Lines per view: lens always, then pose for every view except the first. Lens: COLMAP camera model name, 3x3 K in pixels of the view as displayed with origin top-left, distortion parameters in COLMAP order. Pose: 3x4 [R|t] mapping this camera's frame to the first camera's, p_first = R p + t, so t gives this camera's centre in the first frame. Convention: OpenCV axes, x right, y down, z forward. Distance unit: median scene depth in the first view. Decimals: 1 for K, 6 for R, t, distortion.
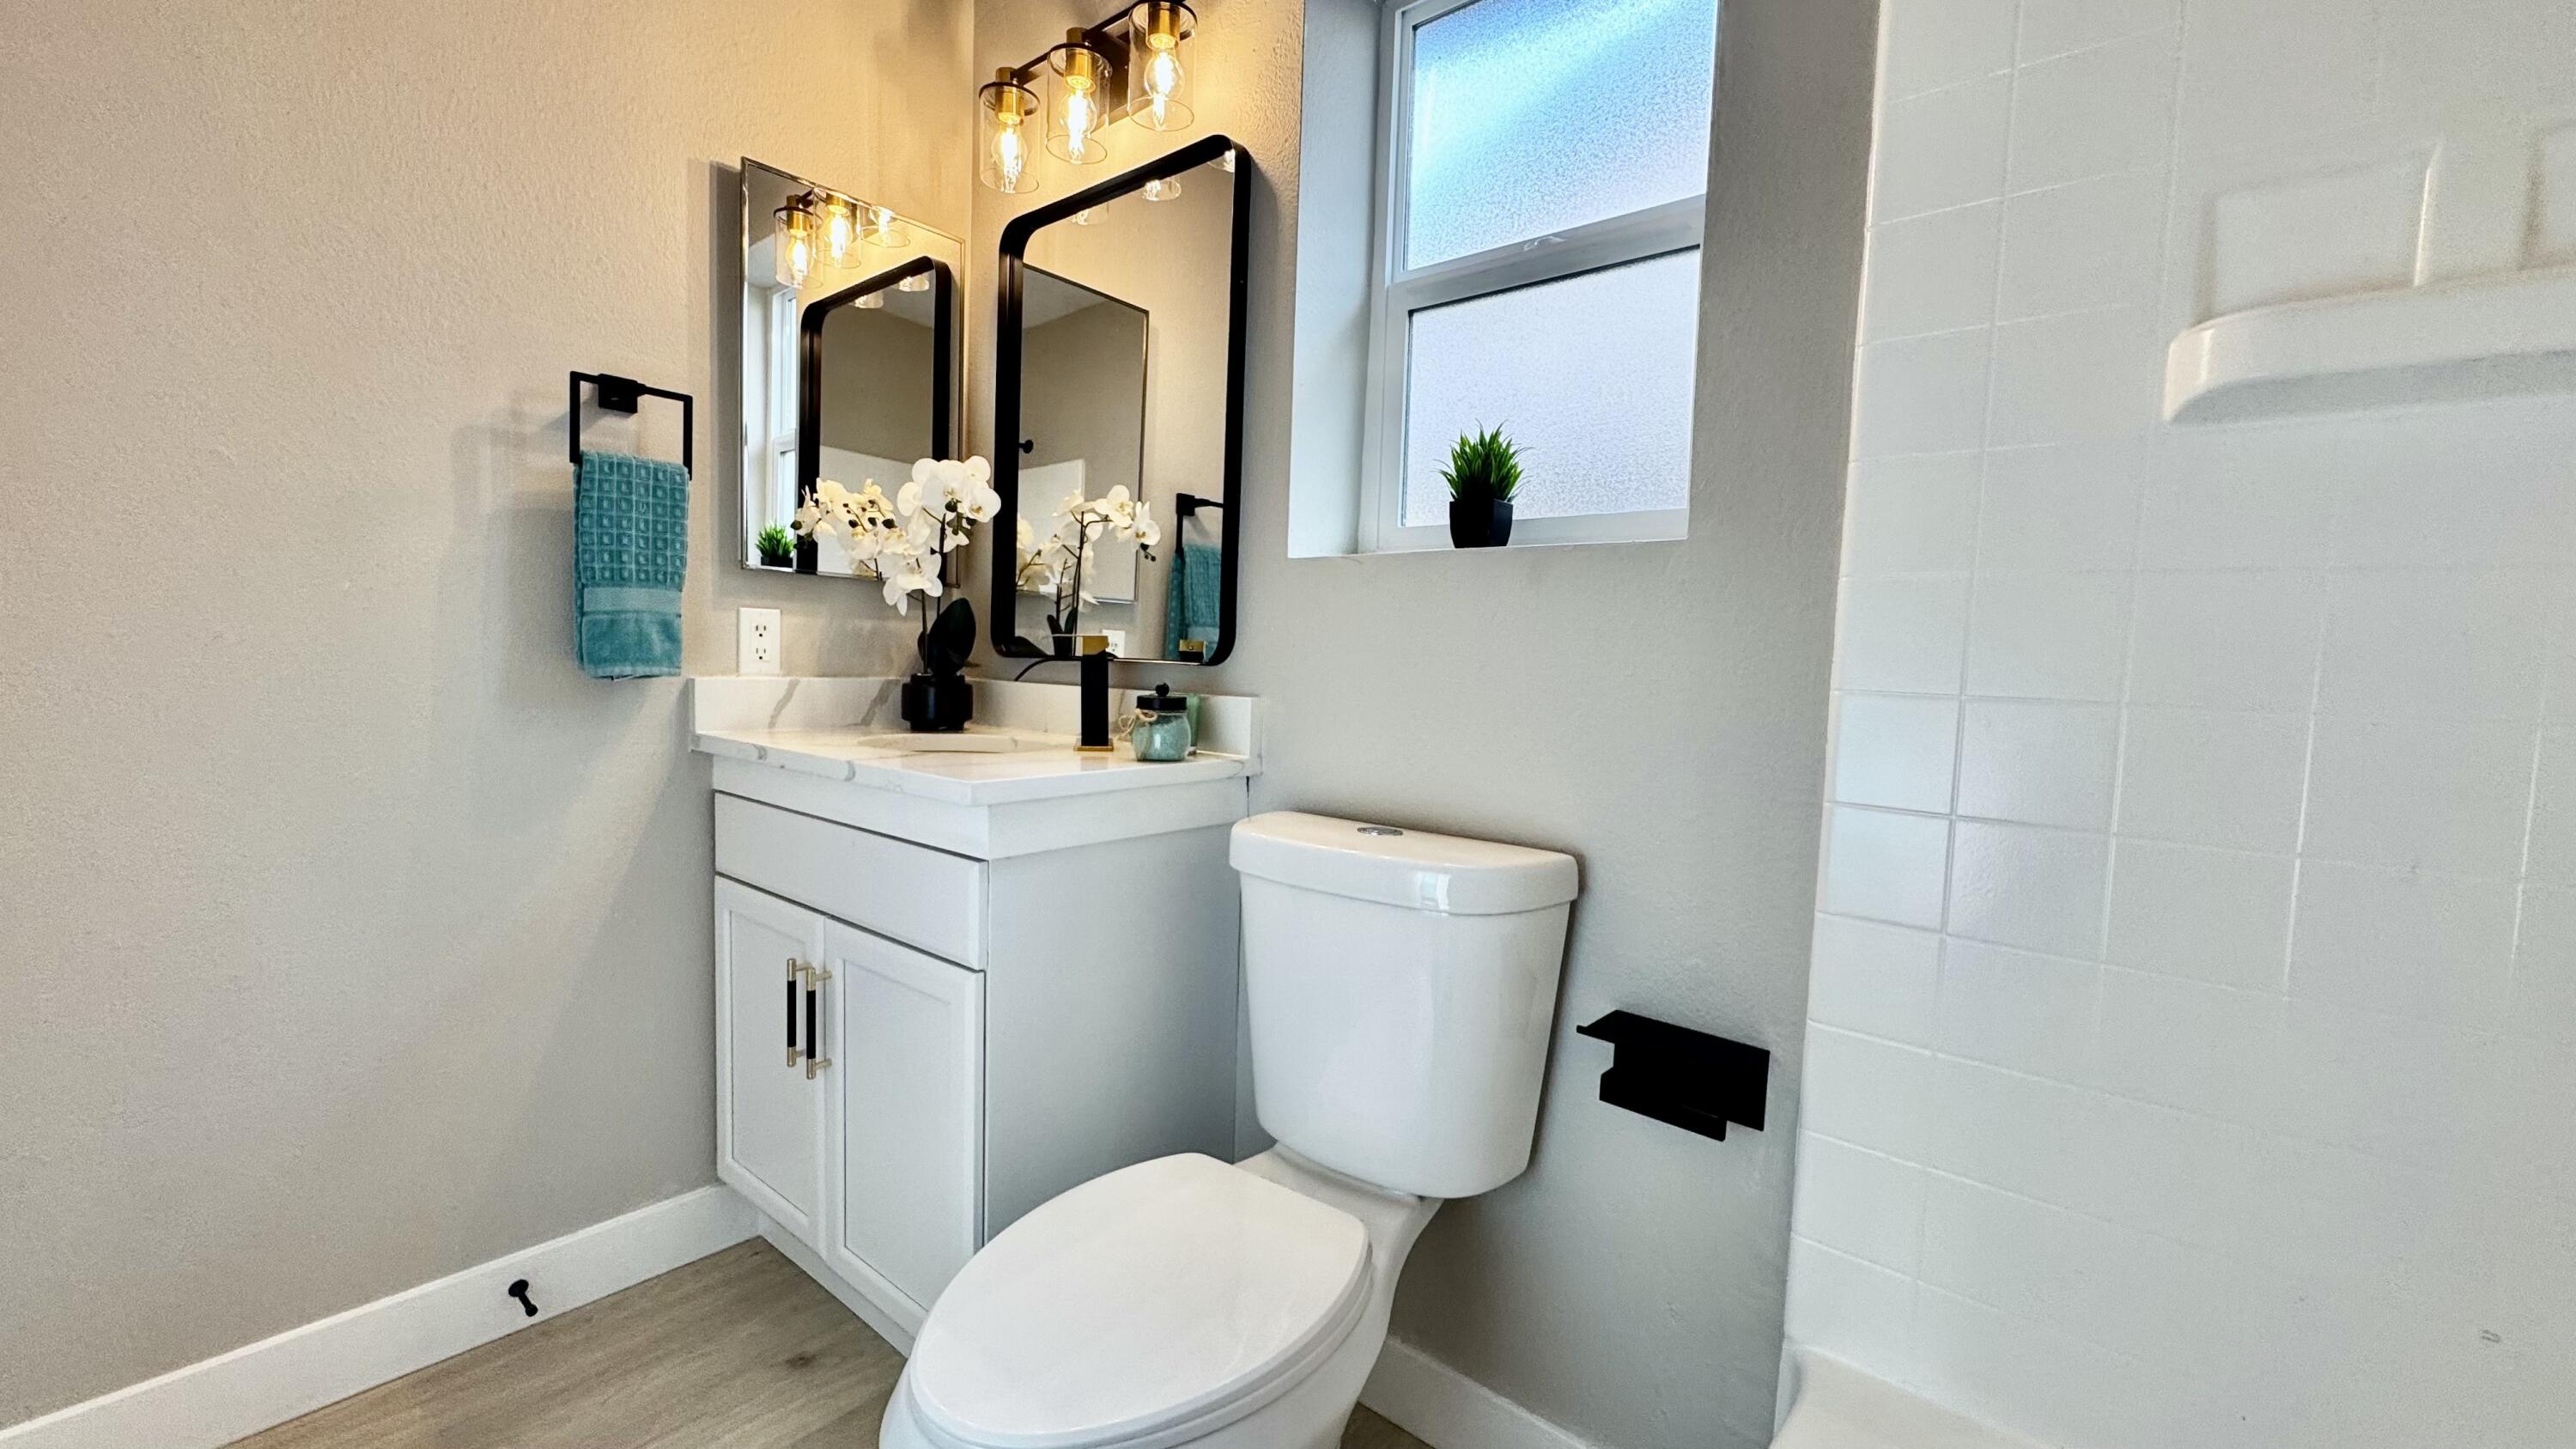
lens RADIAL K [[1030.1, 0, 1276.6], [0, 1030.1, 728.1], [0, 0, 1]] dist [-0.001634, 0.000005]
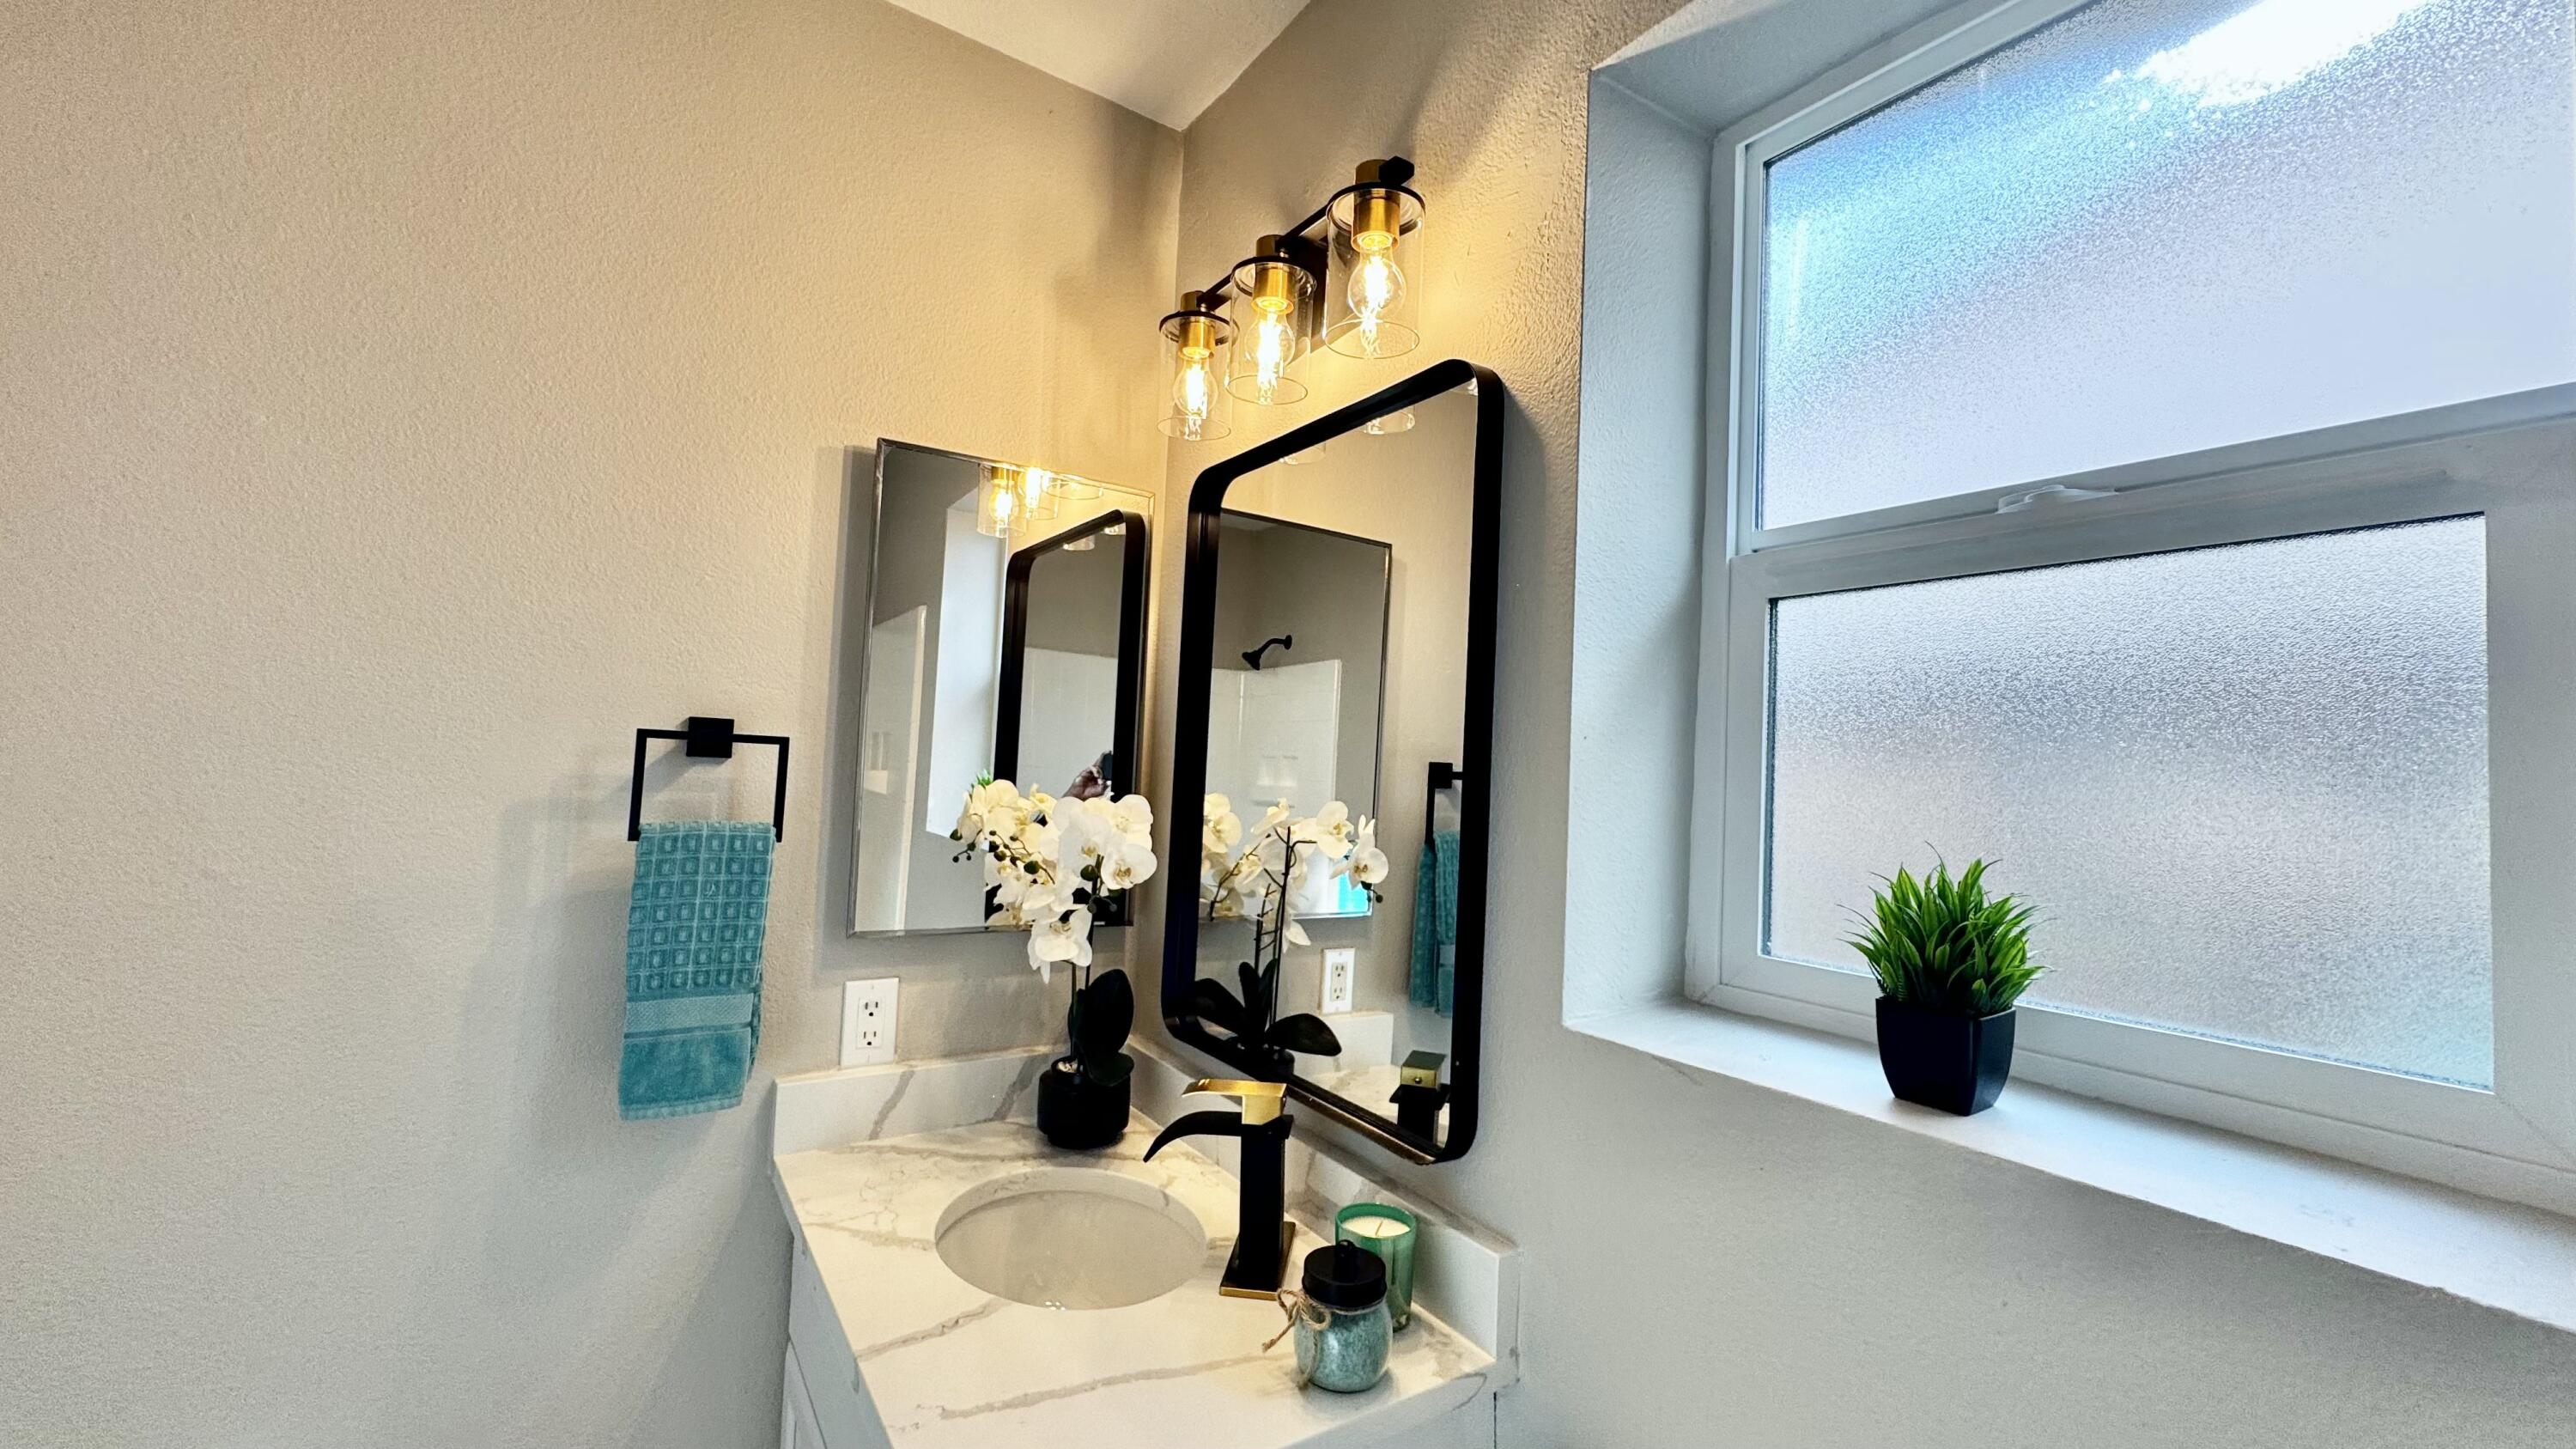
lens RADIAL K [[1030.1, 0, 1276.6], [0, 1030.1, 728.1], [0, 0, 1]] dist [-0.001634, 0.000005]
pose [[0.959361, -0.003159, -0.282164, 0.018871], [-0.029860, 0.993187, -0.112642, -0.235688], [0.280597, 0.116489, 0.952731, 0.323816]]
